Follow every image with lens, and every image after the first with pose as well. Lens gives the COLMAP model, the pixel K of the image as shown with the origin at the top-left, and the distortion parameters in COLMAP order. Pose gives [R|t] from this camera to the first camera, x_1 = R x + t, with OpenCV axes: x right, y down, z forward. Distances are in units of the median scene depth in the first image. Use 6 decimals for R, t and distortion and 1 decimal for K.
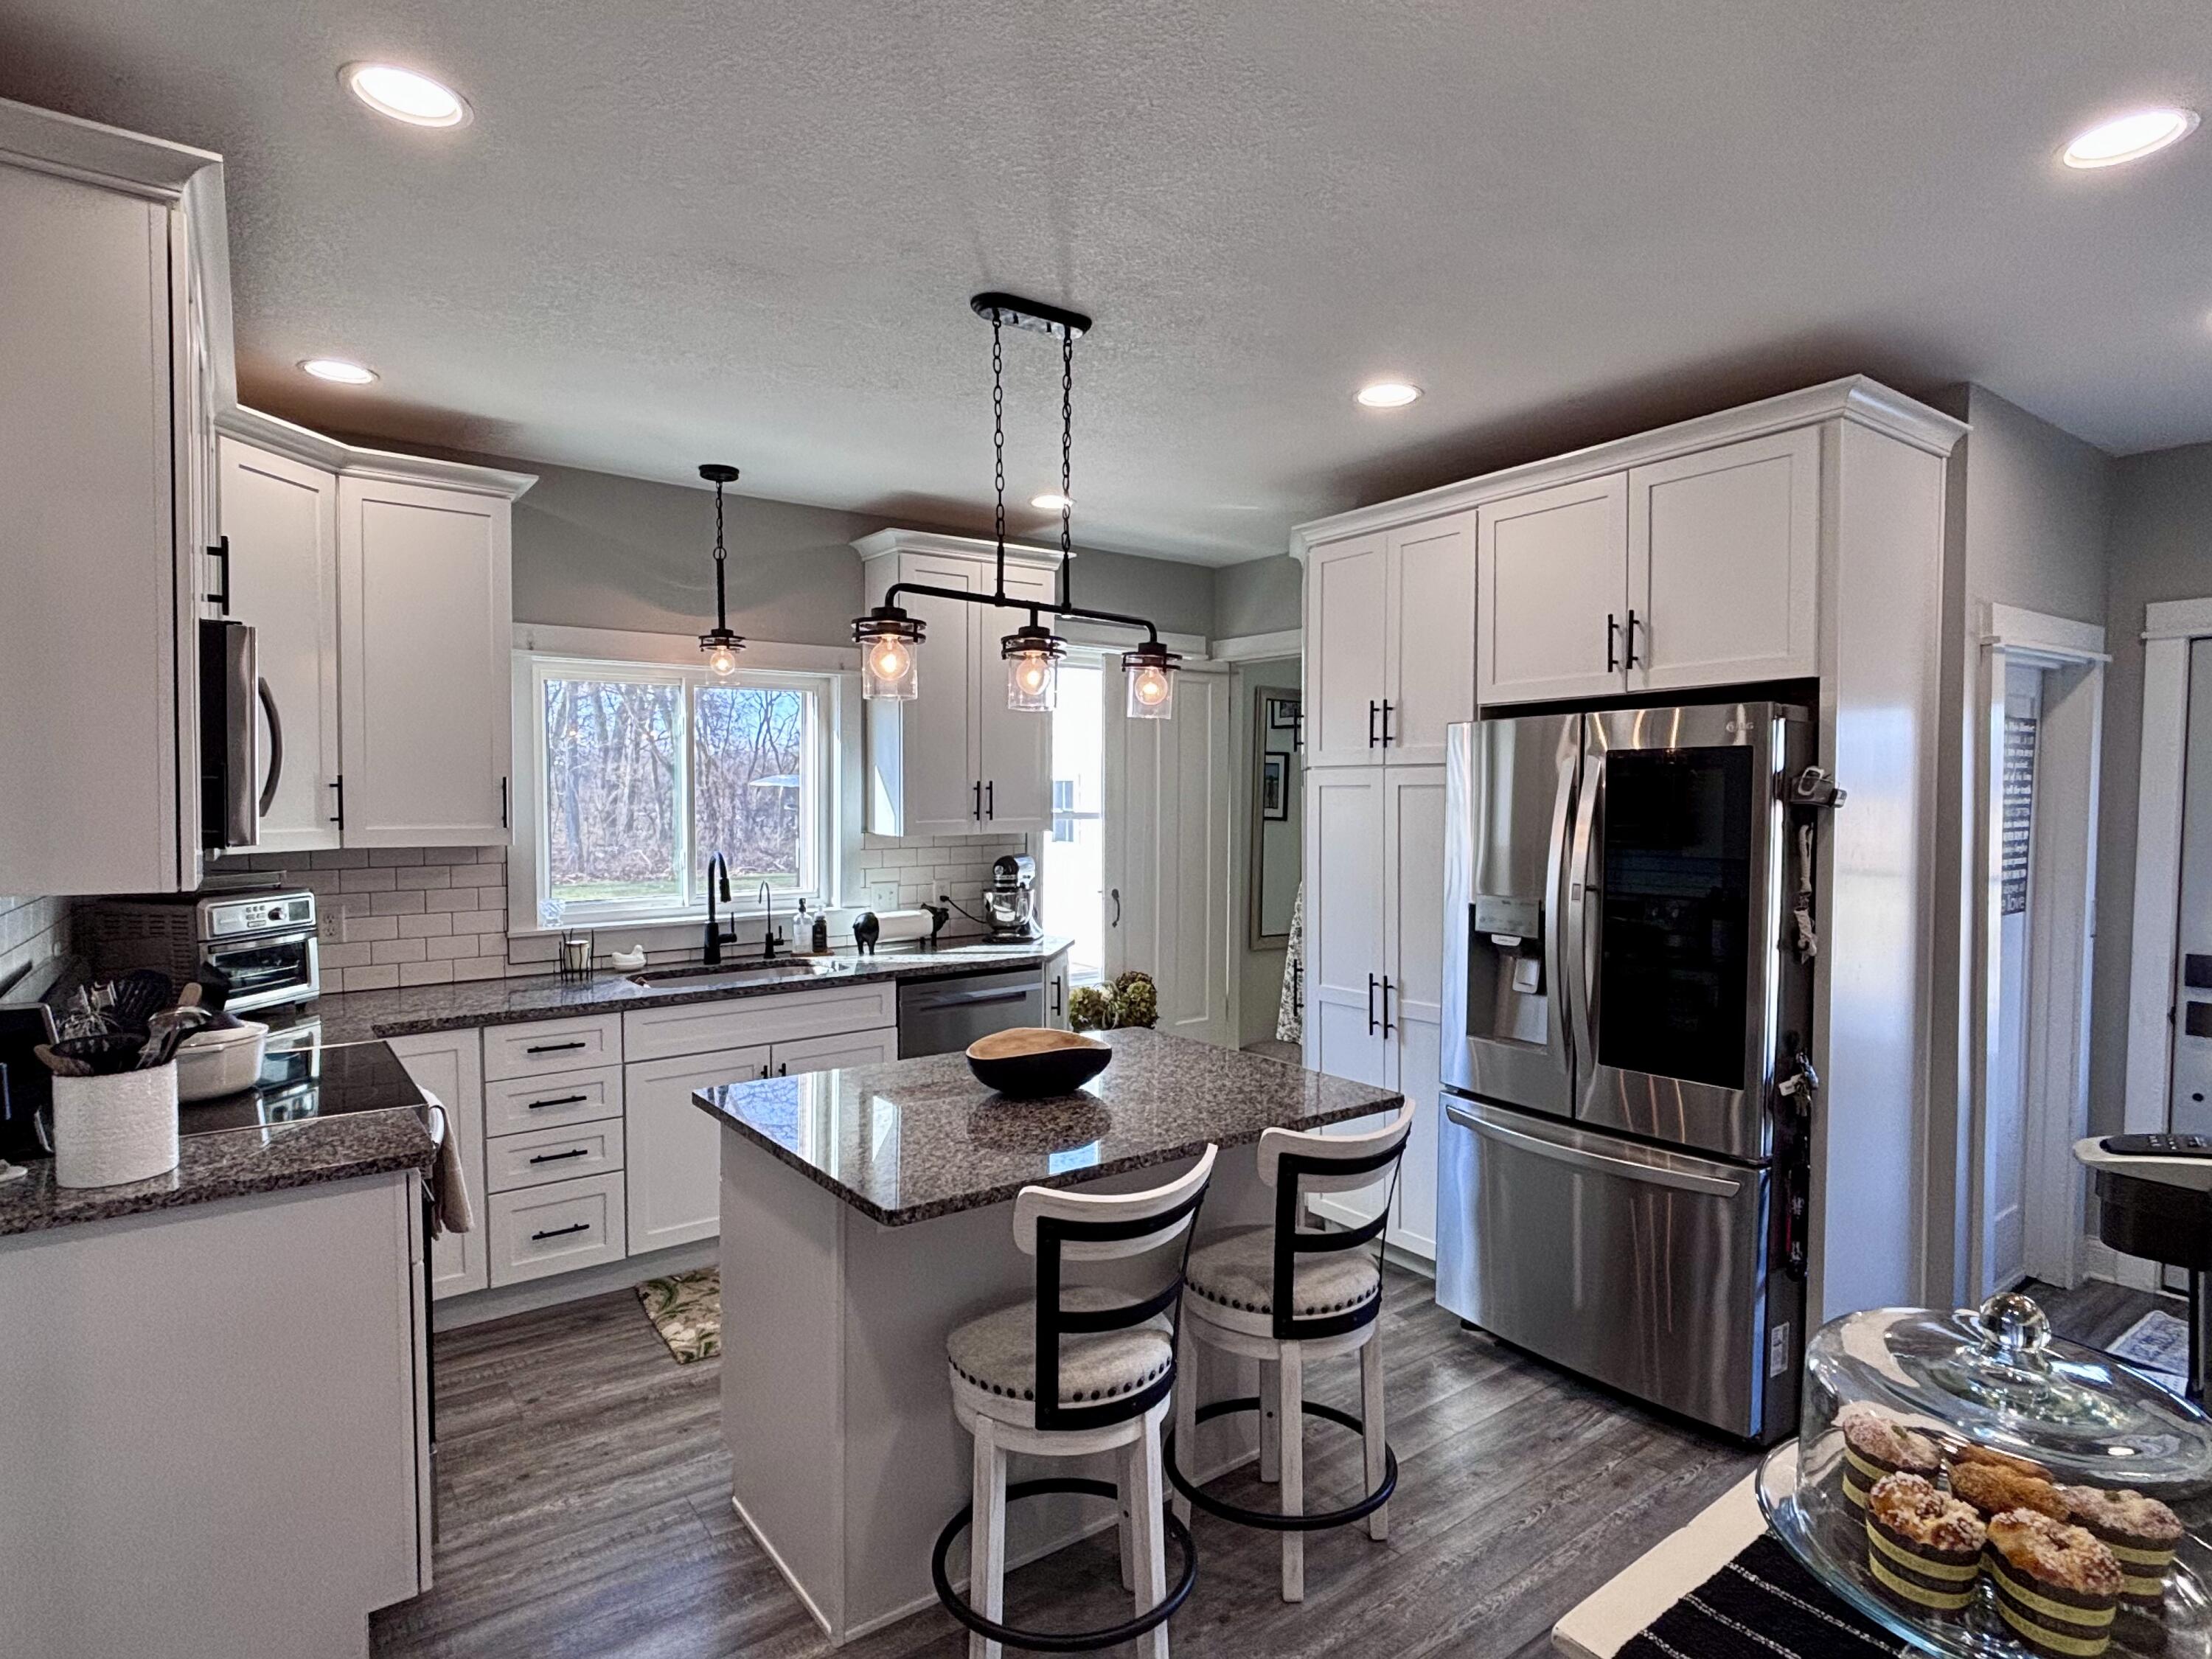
lens RADIAL K [[1148.0, 0, 1097.1], [0, 1148.0, 845.8], [0, 0, 1]] dist [0.000453, 0.000107]
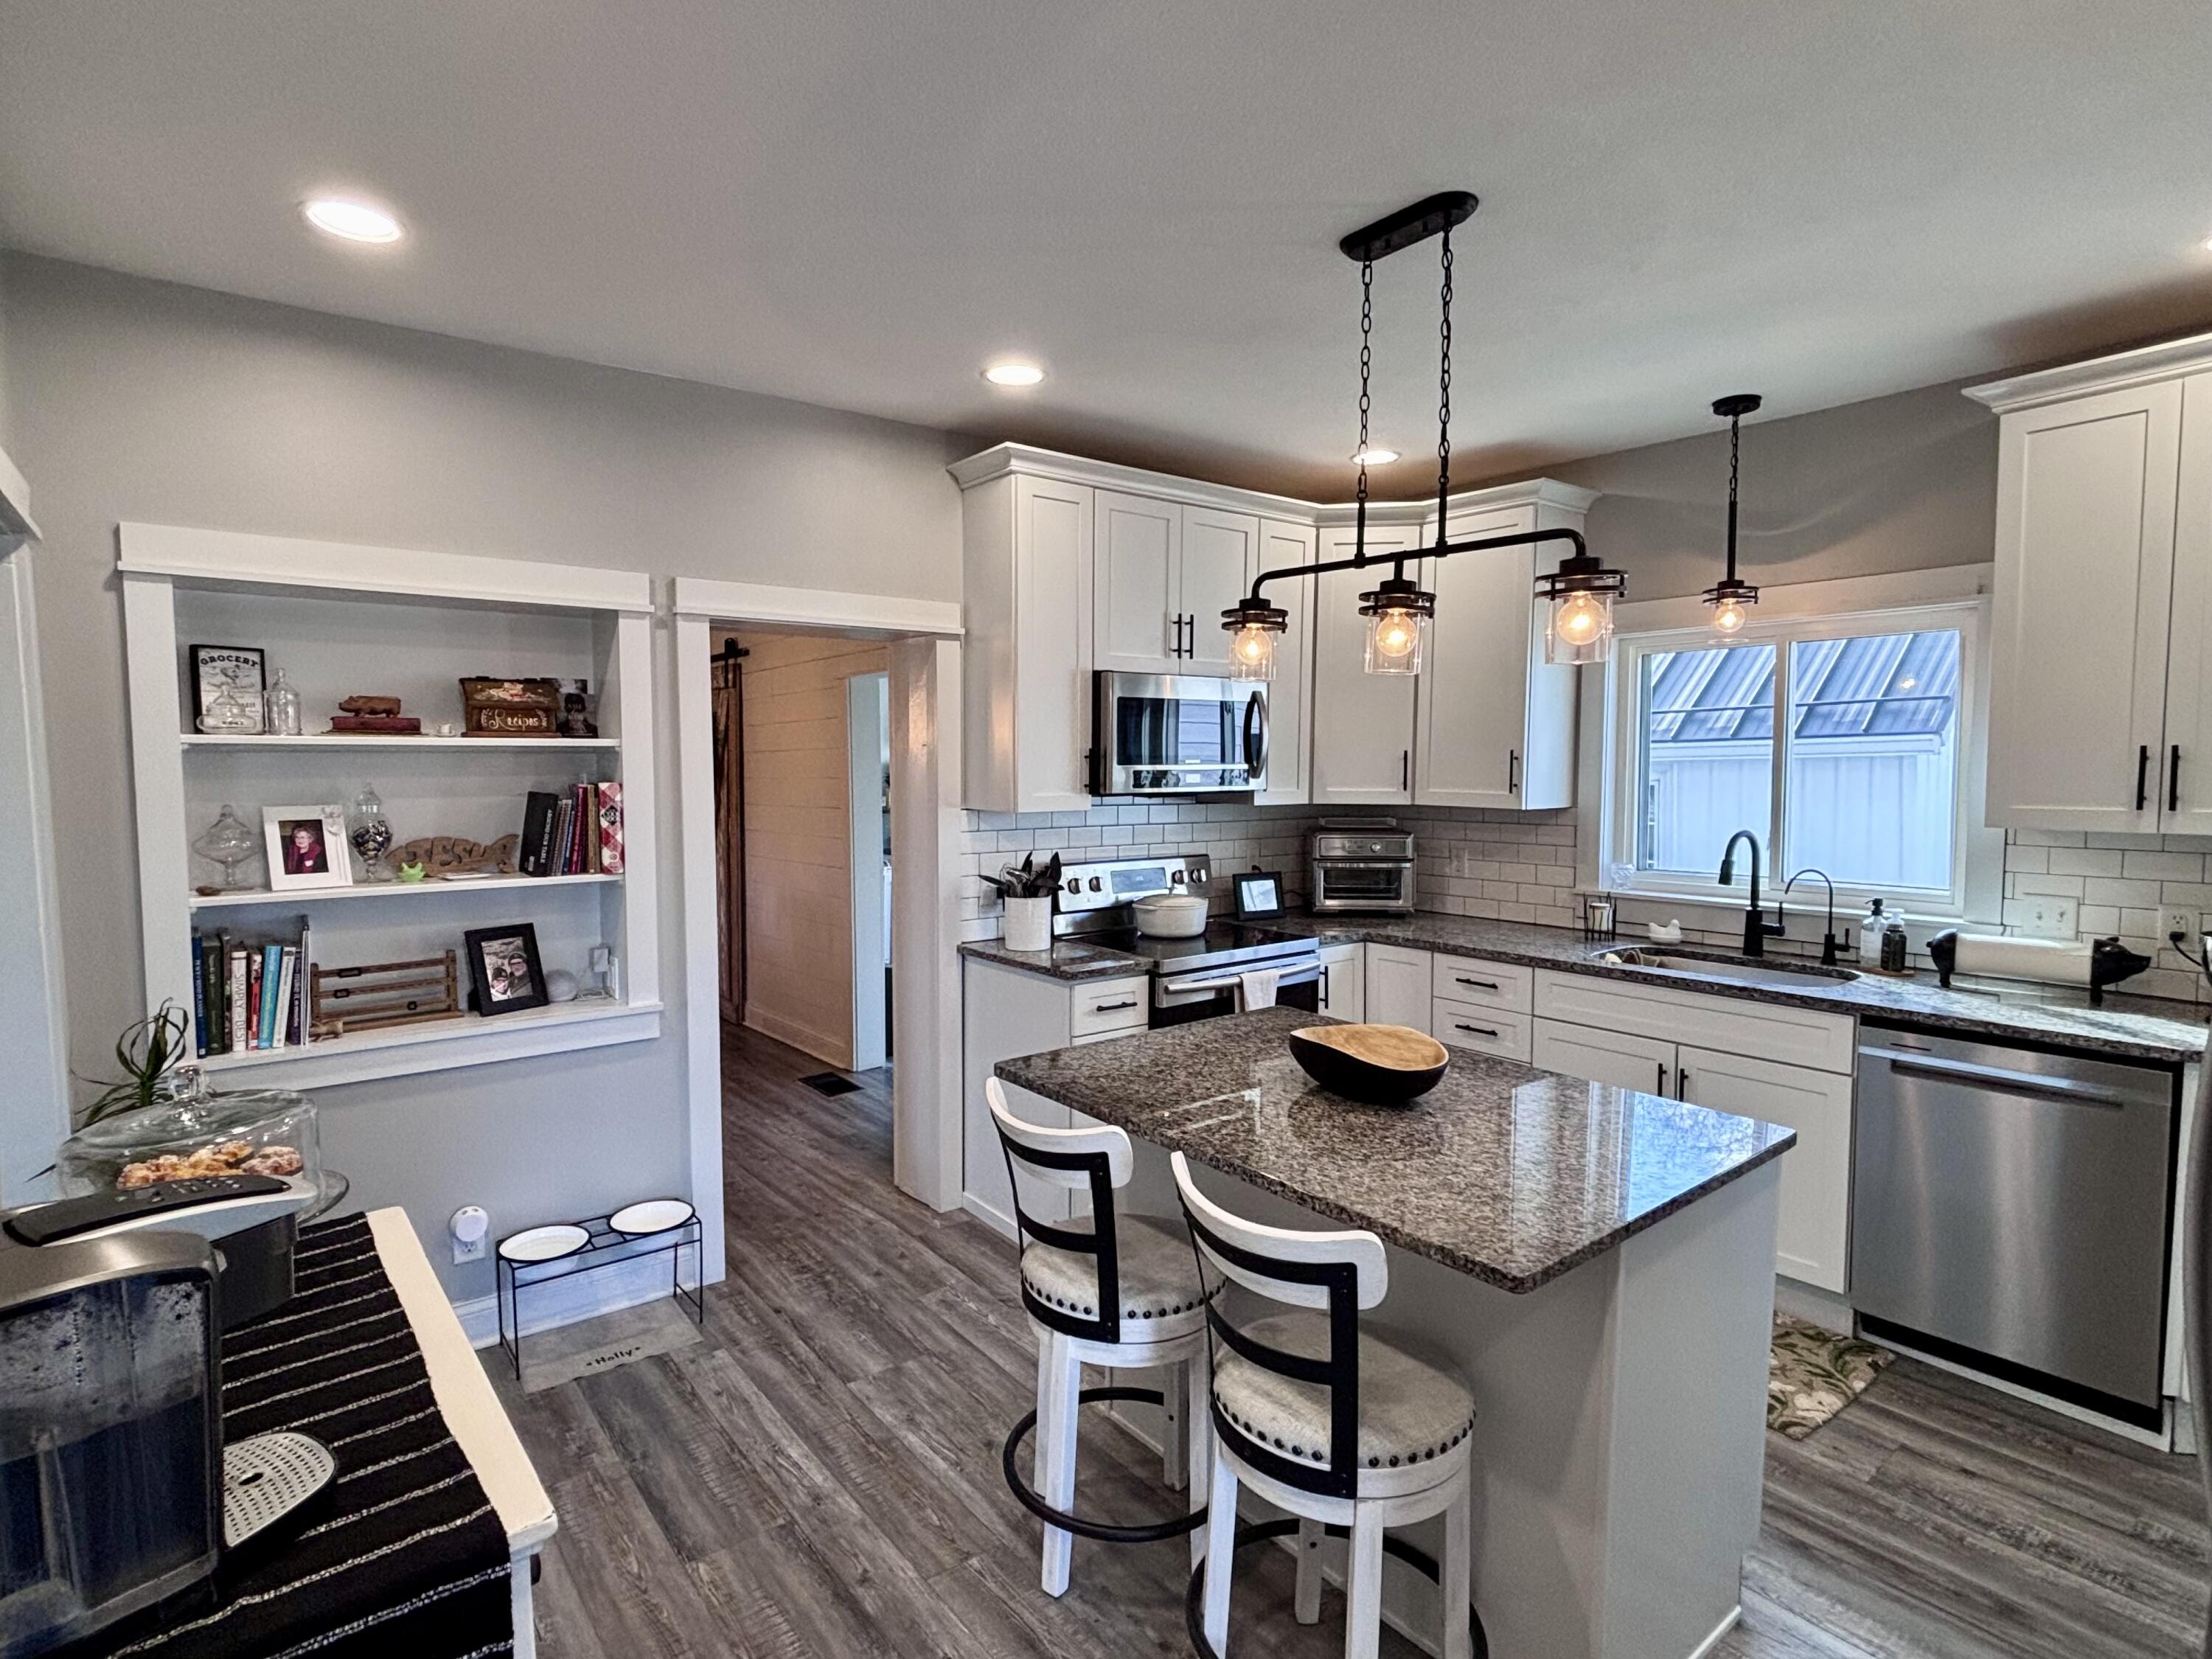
lens RADIAL K [[1113.3, 0, 1106.0], [0, 1113.3, 829.5], [0, 0, 1]] dist [-0.002244, -0.001025]
pose [[0.032473, 0.061243, -0.997595, 0.564728], [-0.045214, 0.997189, 0.059746, -0.026481], [0.998449, 0.043165, 0.035151, 0.520149]]
